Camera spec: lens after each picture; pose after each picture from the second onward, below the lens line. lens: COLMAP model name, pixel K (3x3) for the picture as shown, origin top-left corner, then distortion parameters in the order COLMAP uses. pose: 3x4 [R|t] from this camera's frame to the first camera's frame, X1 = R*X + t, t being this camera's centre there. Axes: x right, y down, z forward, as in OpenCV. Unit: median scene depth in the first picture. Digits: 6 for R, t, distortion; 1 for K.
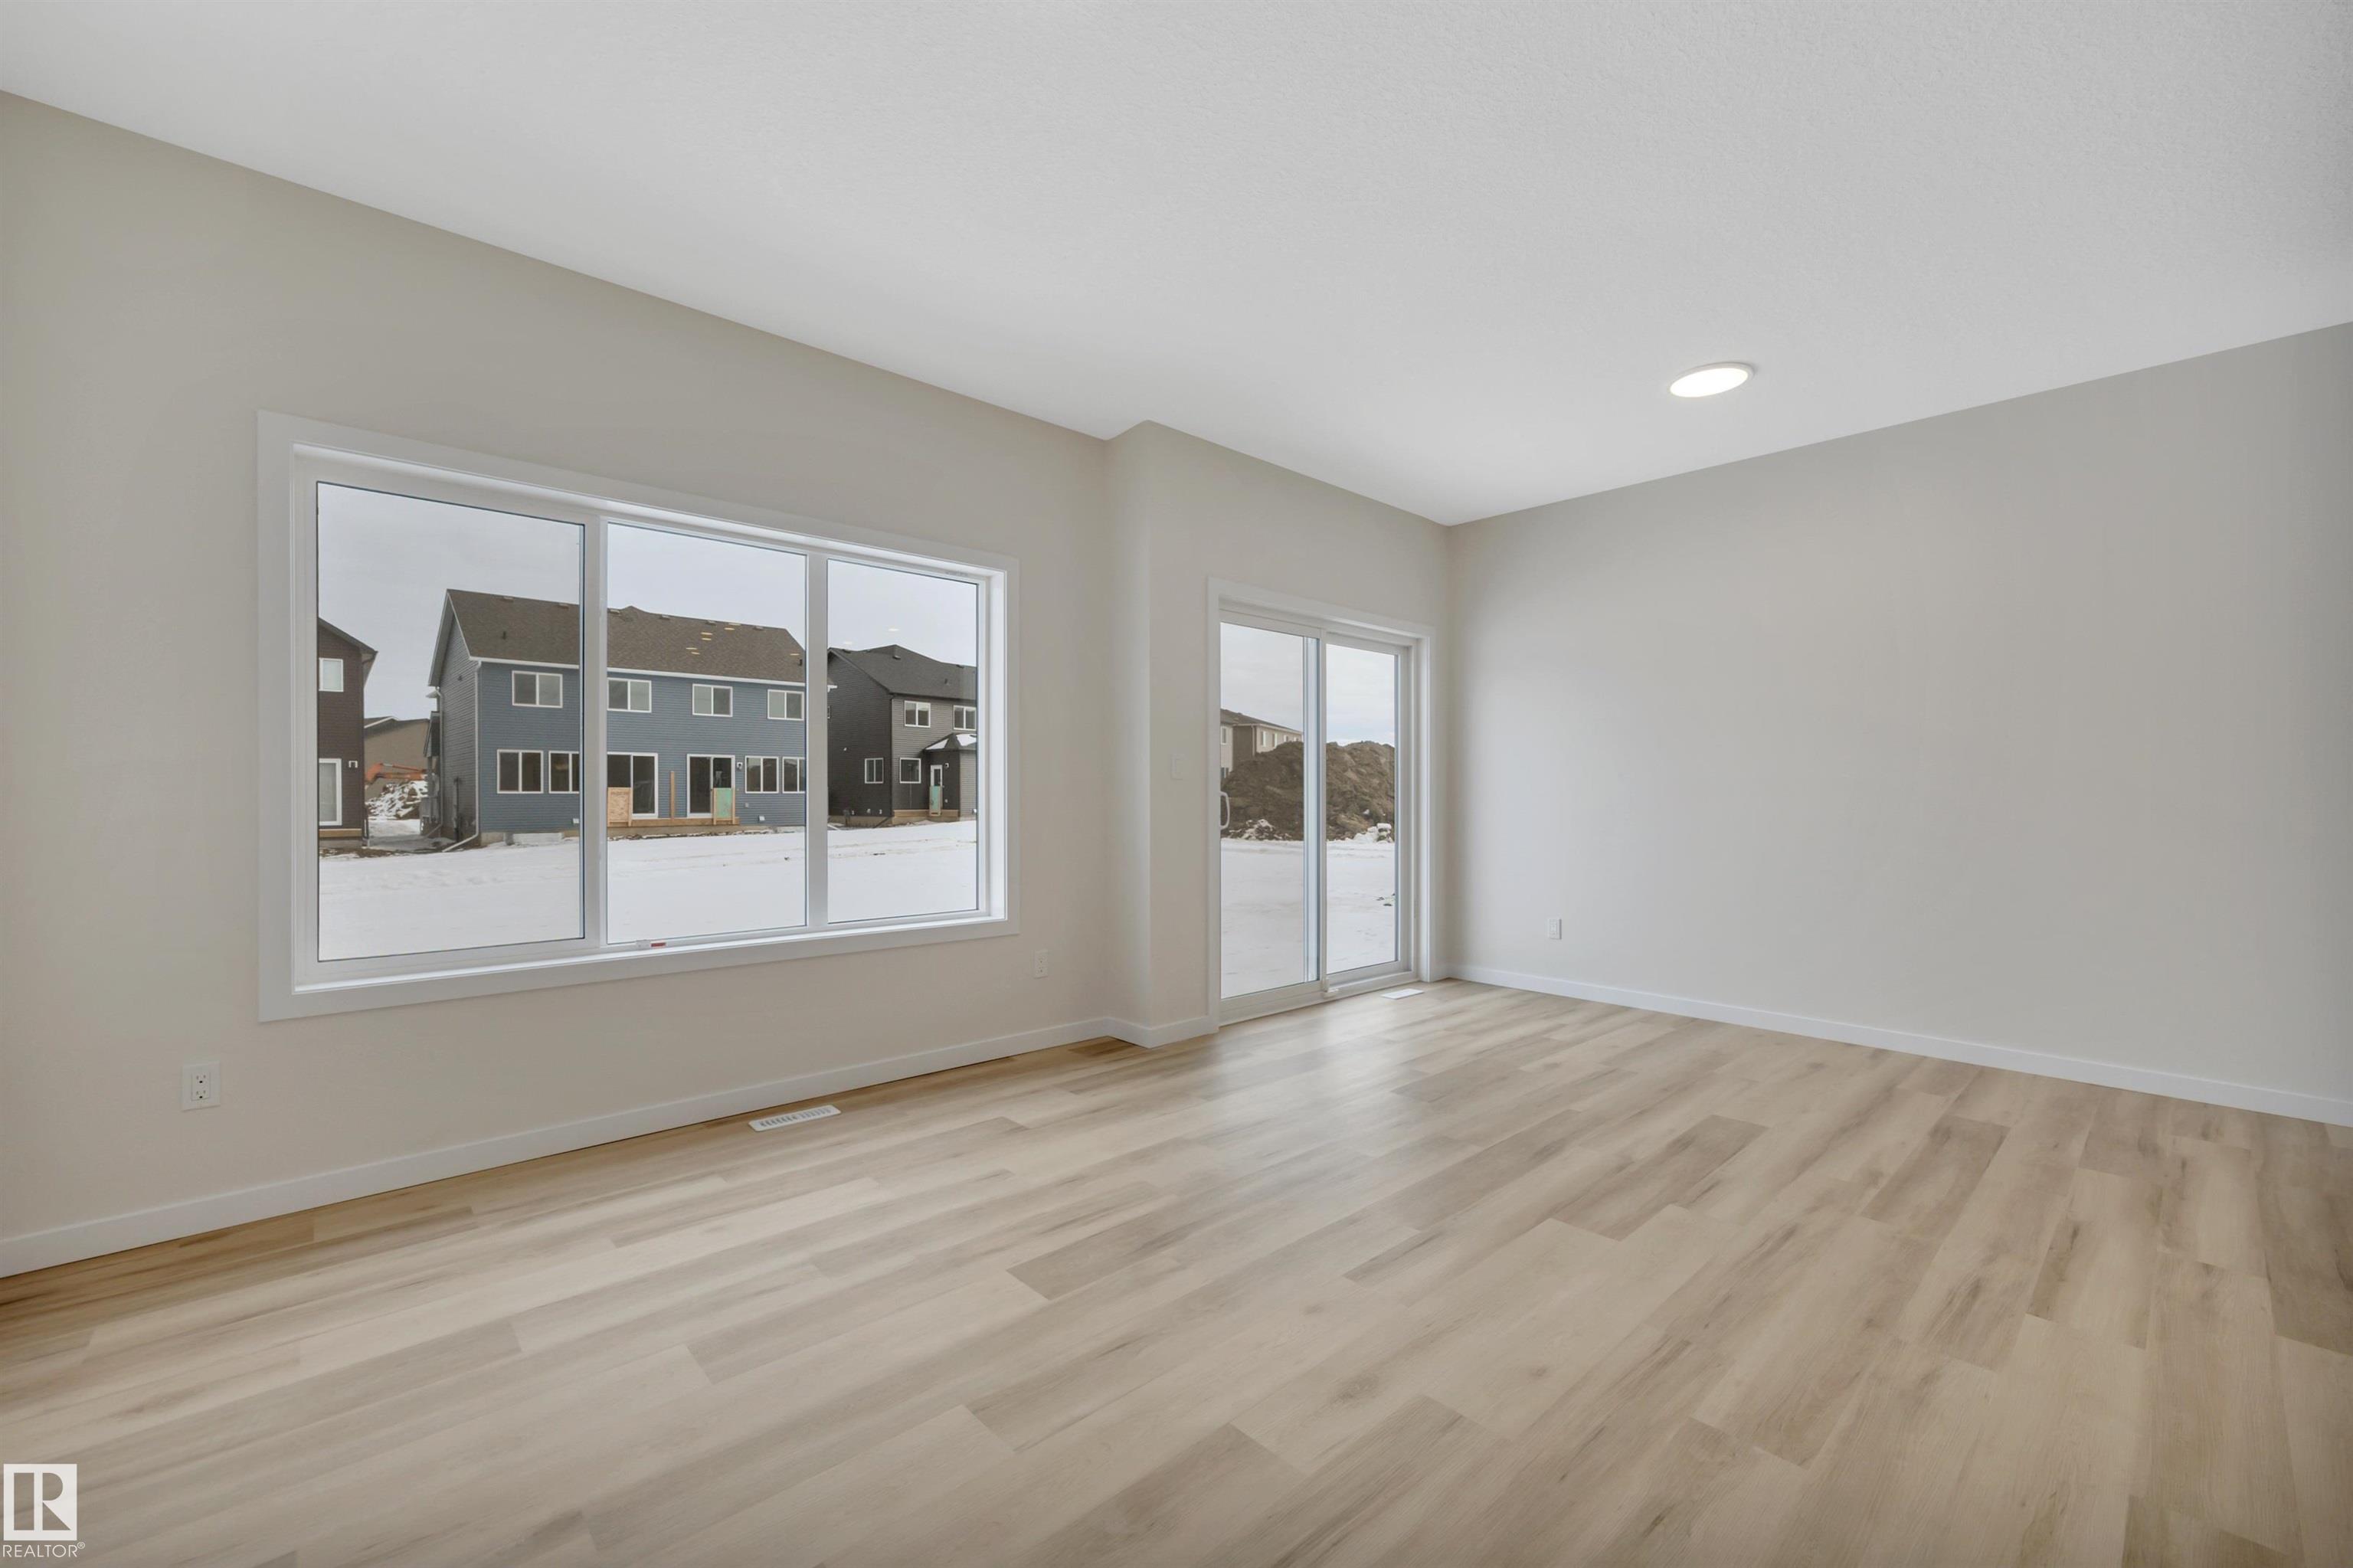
lens RADIAL K [[951.0, 0, 1162.5], [0, 951.0, 799.8], [0, 0, 1]] dist [0.000858, -0.000184]
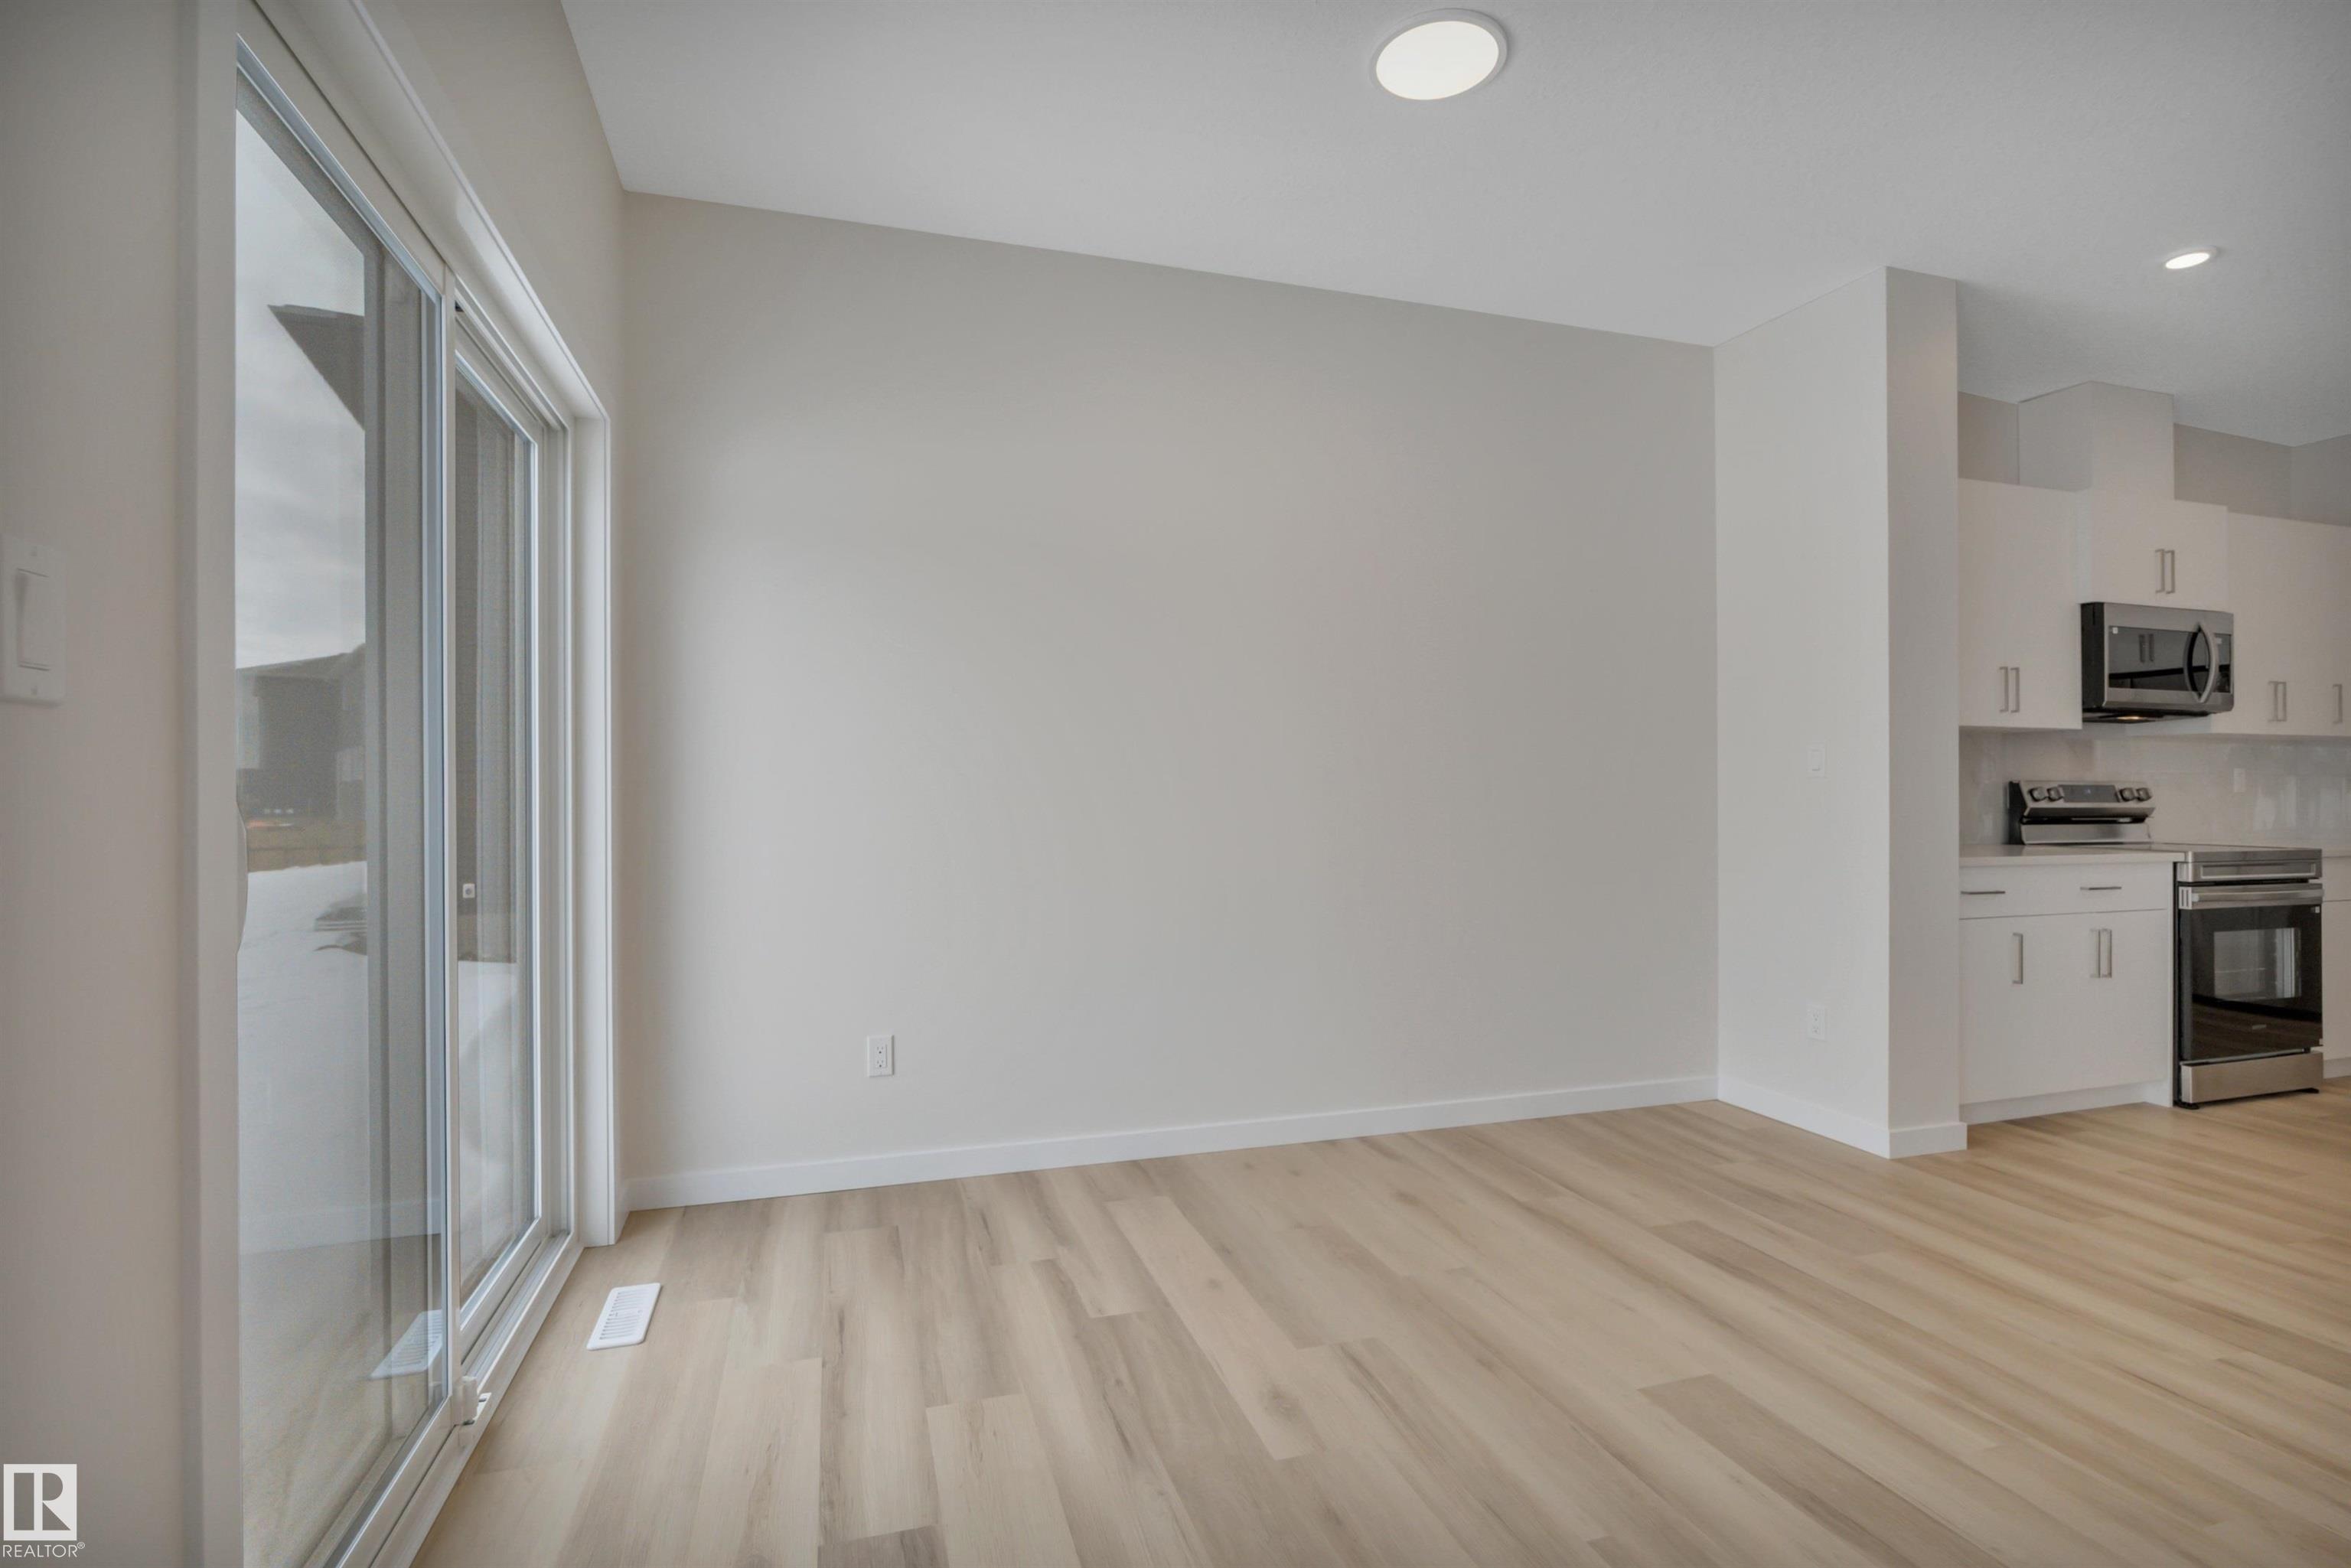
lens RADIAL K [[1092.2, 0, 1177.5], [0, 1092.2, 782.4], [0, 0, 1]] dist [-0.007913, 0.000113]
pose [[0.417791, 0.005689, 0.908525, -0.050545], [0.008090, 0.999917, -0.009982, -0.003370], [-0.908507, 0.011520, 0.417710, 0.569771]]
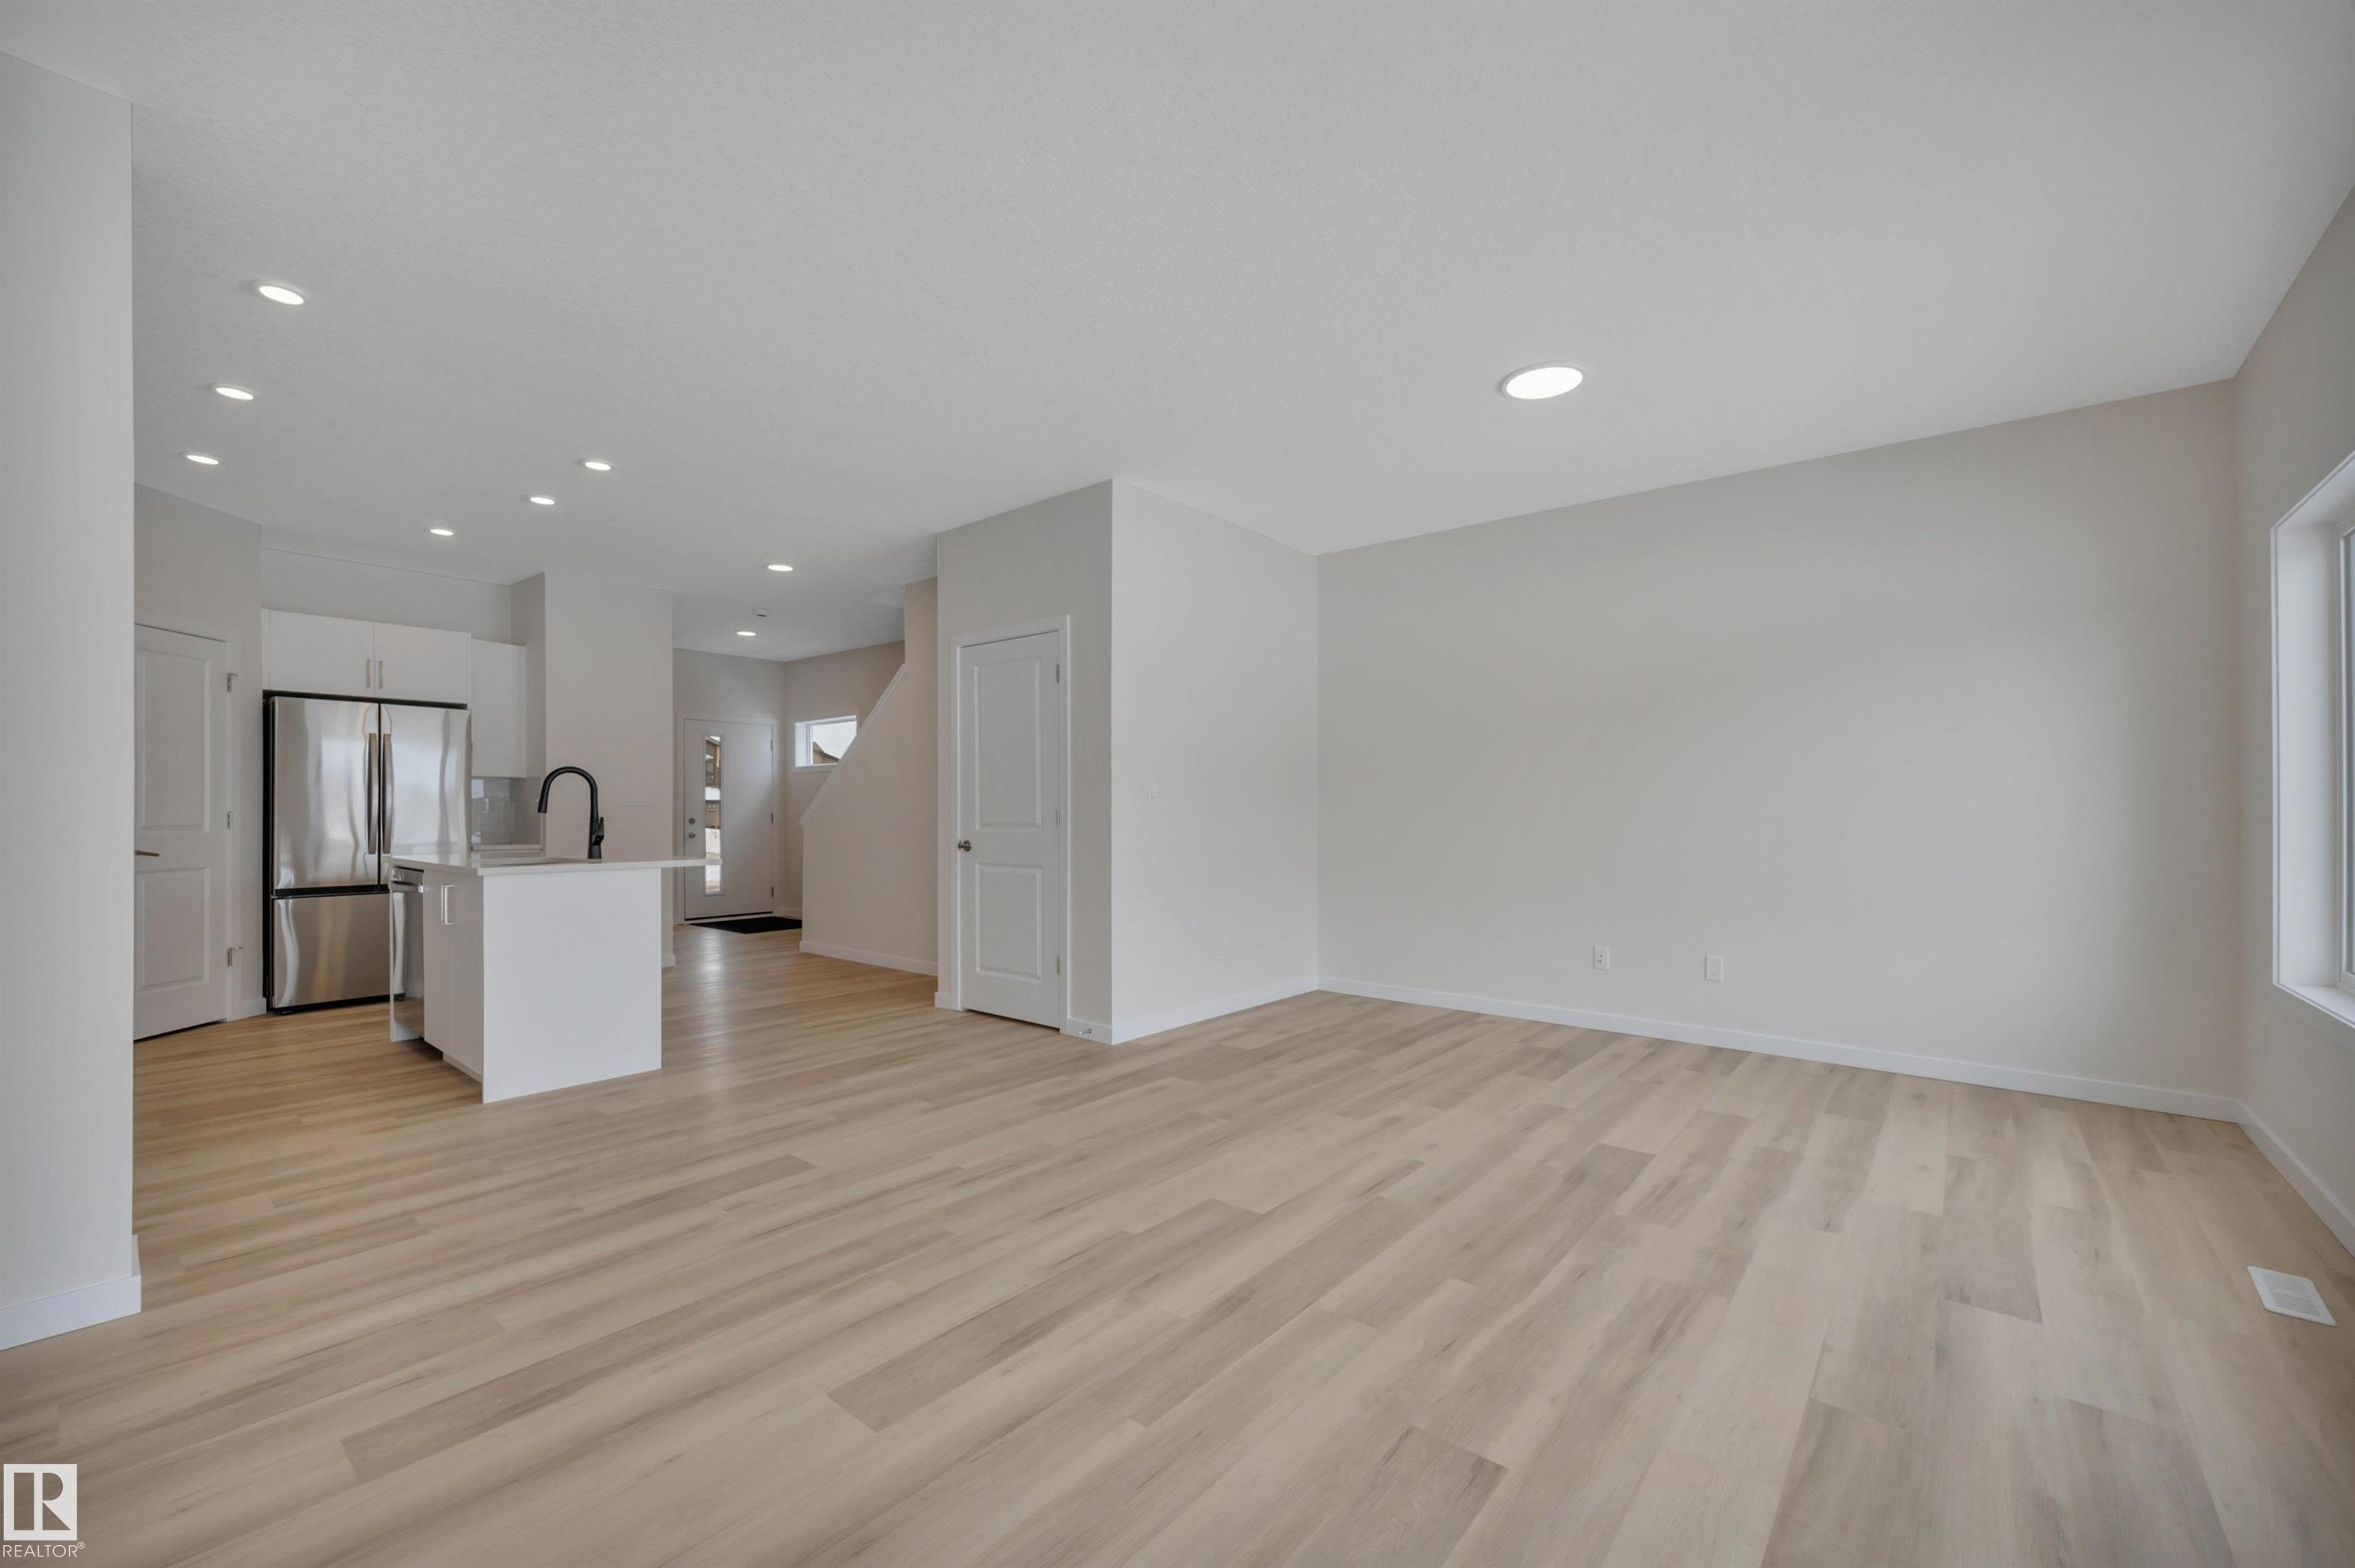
lens RADIAL K [[951.6, 0, 1173.1], [0, 951.6, 800.9], [0, 0, 1]] dist [0.000858, -0.000184]
pose [[-0.990534, -0.006592, -0.137112, 0.287323], [-0.006120, 0.999974, -0.003860, -0.006405], [0.137134, -0.002985, -0.990548, 0.896463]]
